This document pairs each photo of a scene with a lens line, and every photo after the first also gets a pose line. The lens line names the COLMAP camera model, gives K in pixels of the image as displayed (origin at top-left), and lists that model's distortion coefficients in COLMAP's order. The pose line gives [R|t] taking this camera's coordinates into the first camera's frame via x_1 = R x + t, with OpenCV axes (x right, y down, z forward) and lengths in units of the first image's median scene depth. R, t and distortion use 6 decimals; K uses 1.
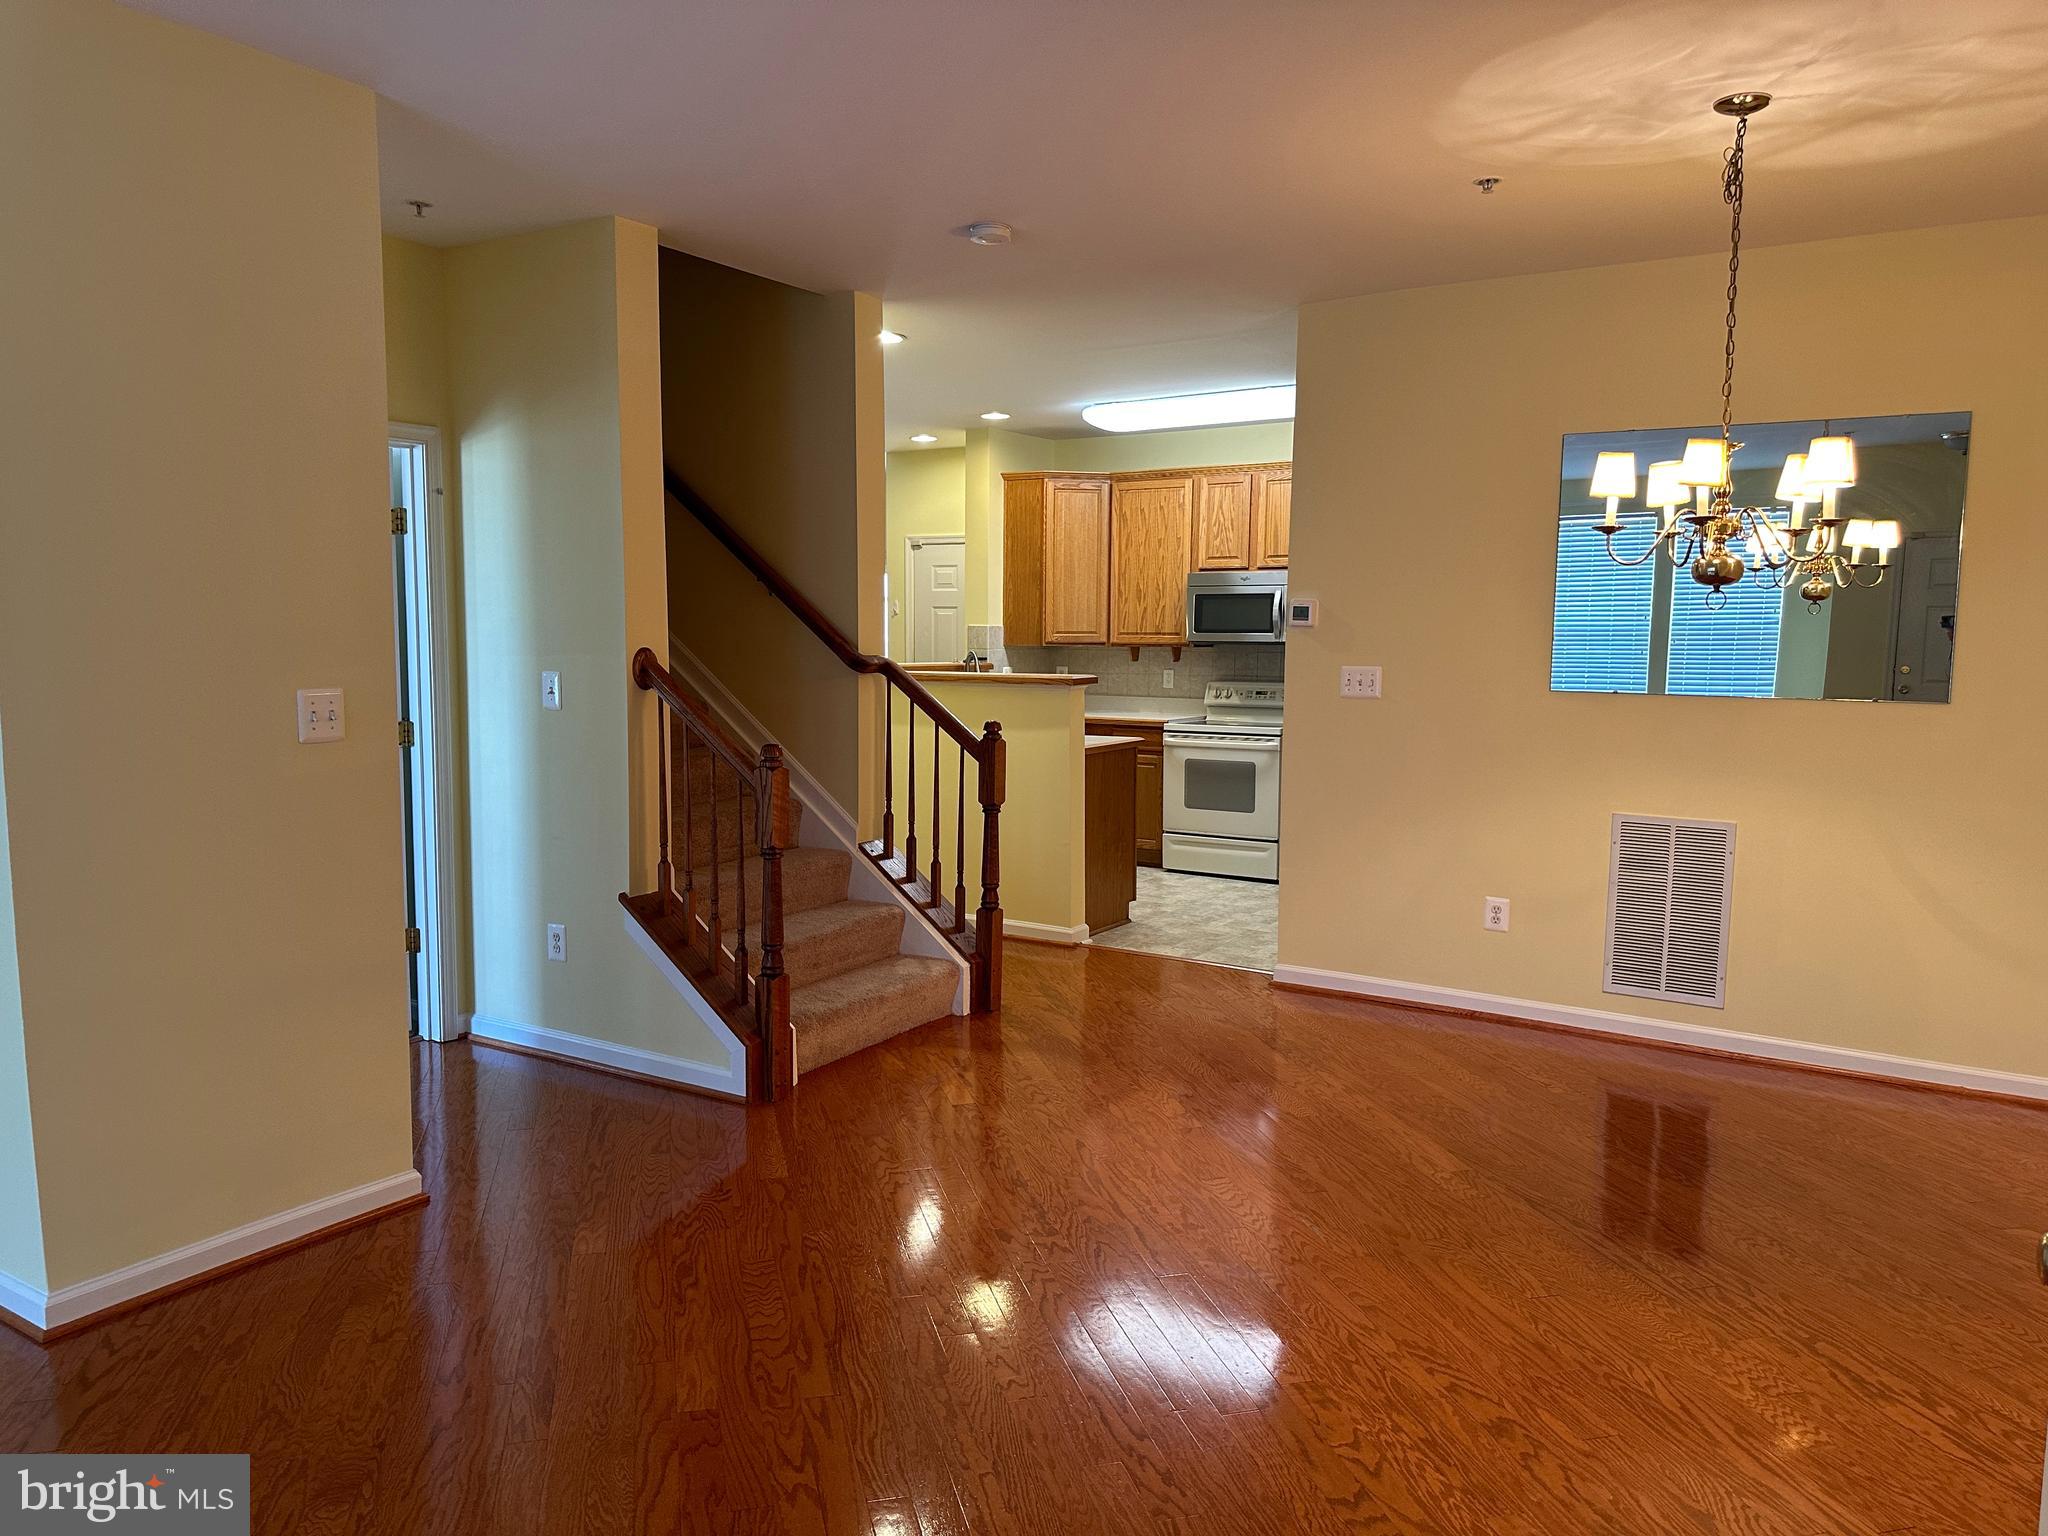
lens RADIAL K [[1420.2, 0, 1014.4], [0, 1420.2, 758.7], [0, 0, 1]] dist [0.114305, -0.144429]
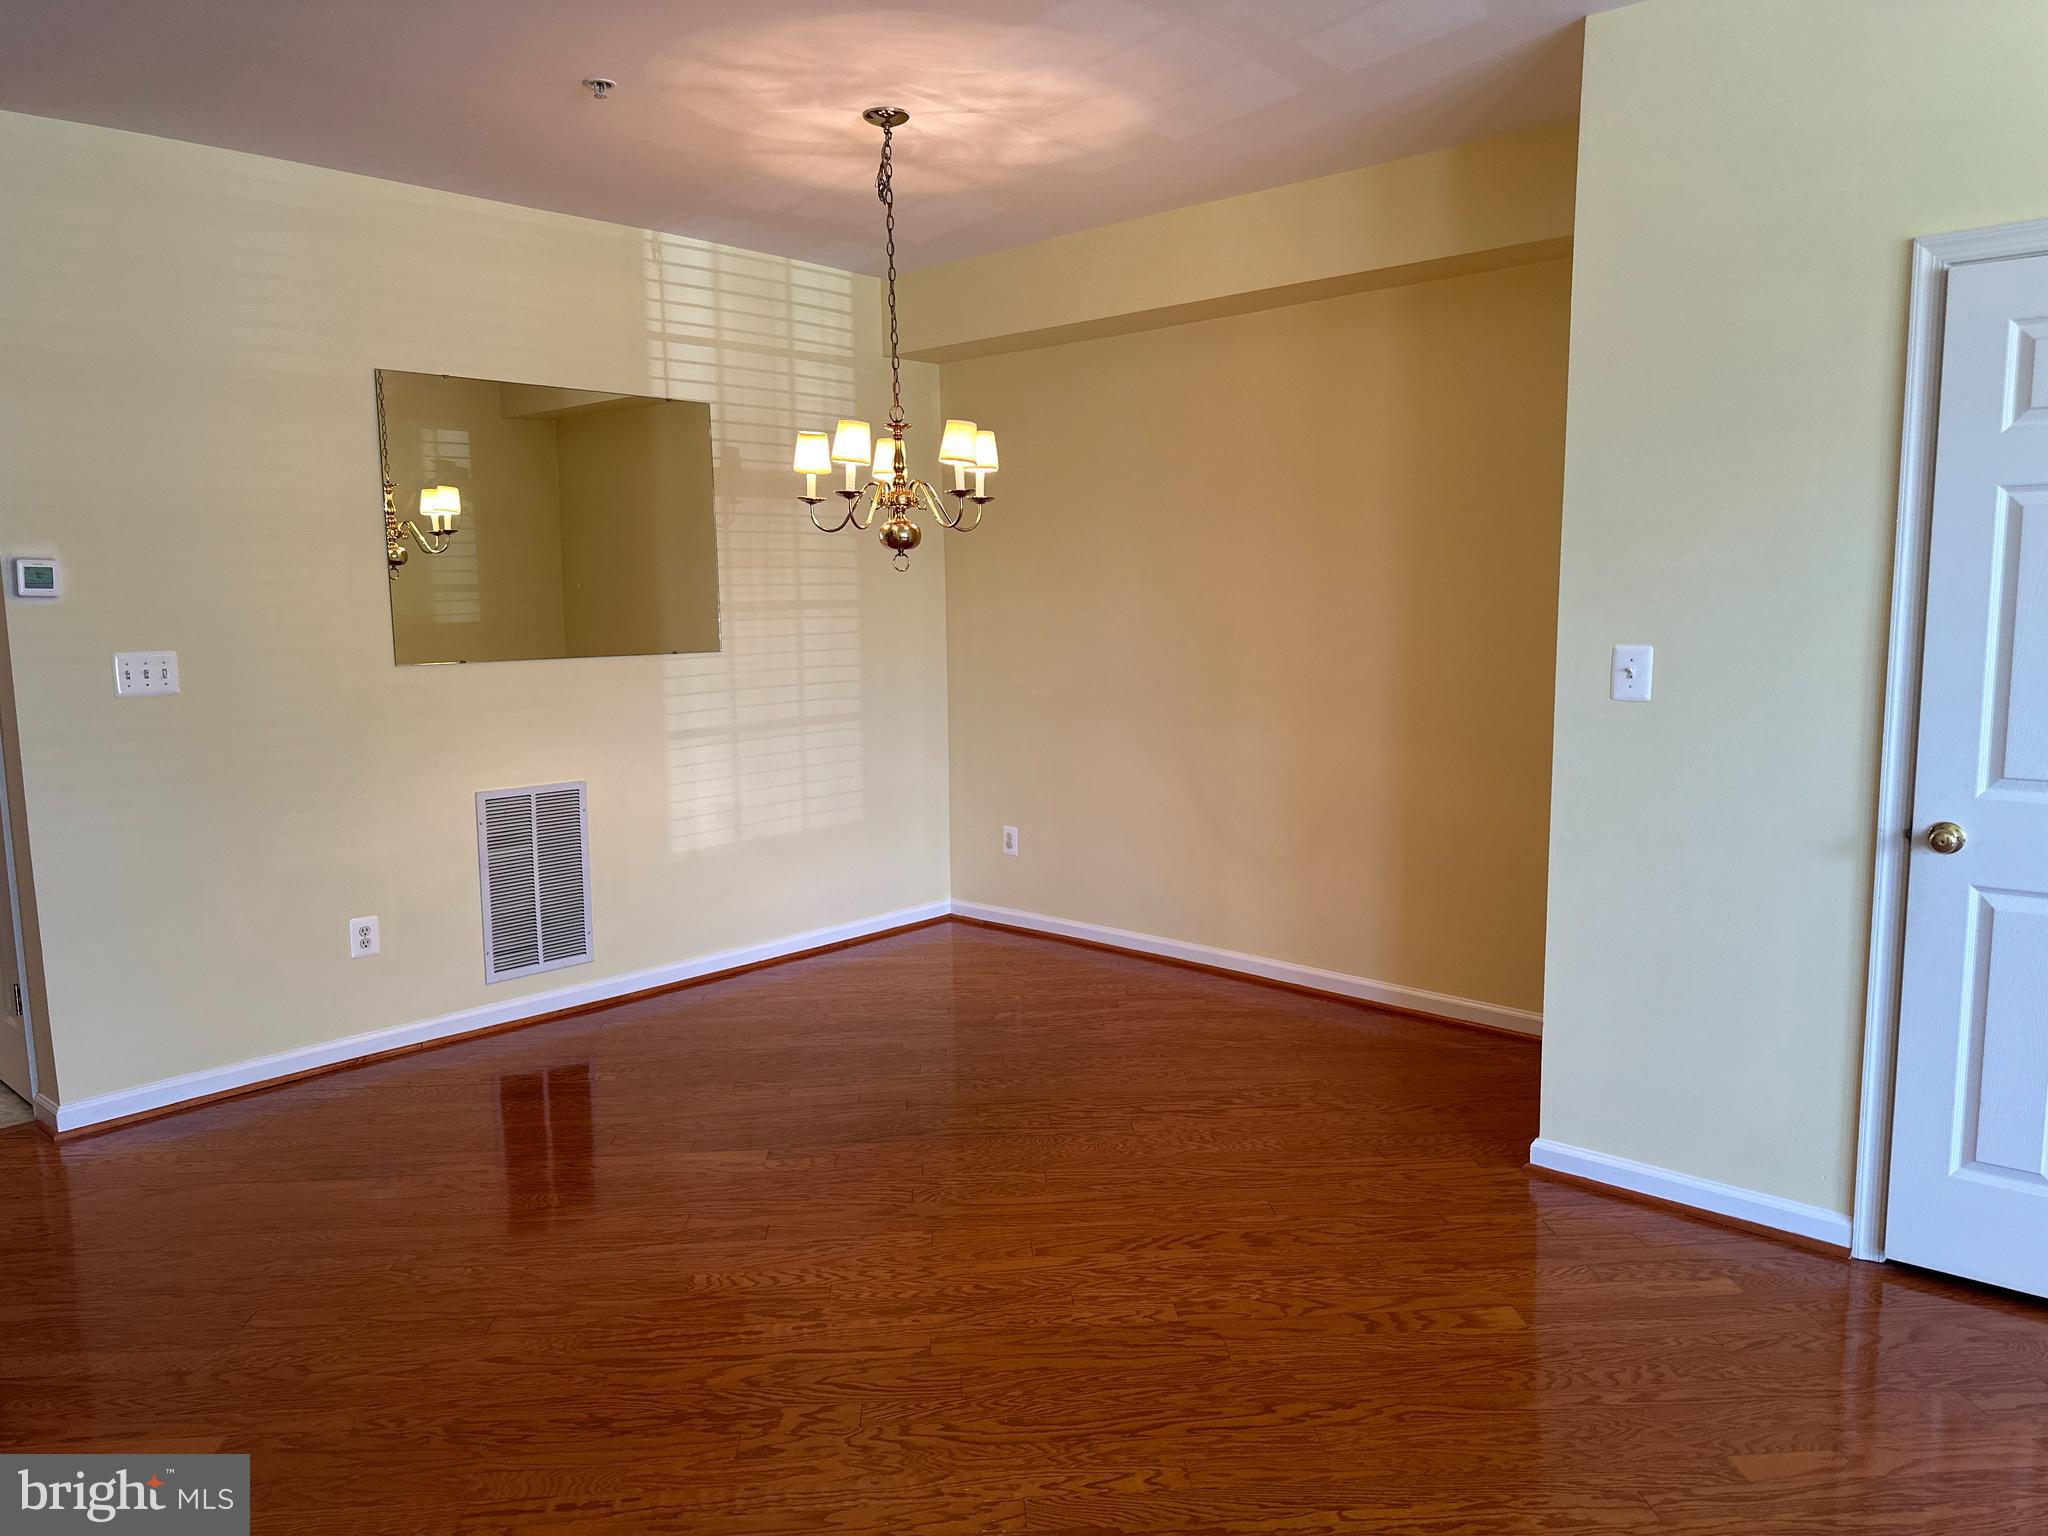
lens RADIAL K [[1436.6, 0, 1017.2], [0, 1436.6, 777.9], [0, 0, 1]] dist [0.083444, -0.095094]
pose [[0.182299, -0.141918, 0.972947, -0.446853], [0.109968, 0.986263, 0.123256, -0.050494], [-0.977074, 0.084524, 0.195401, 0.495543]]
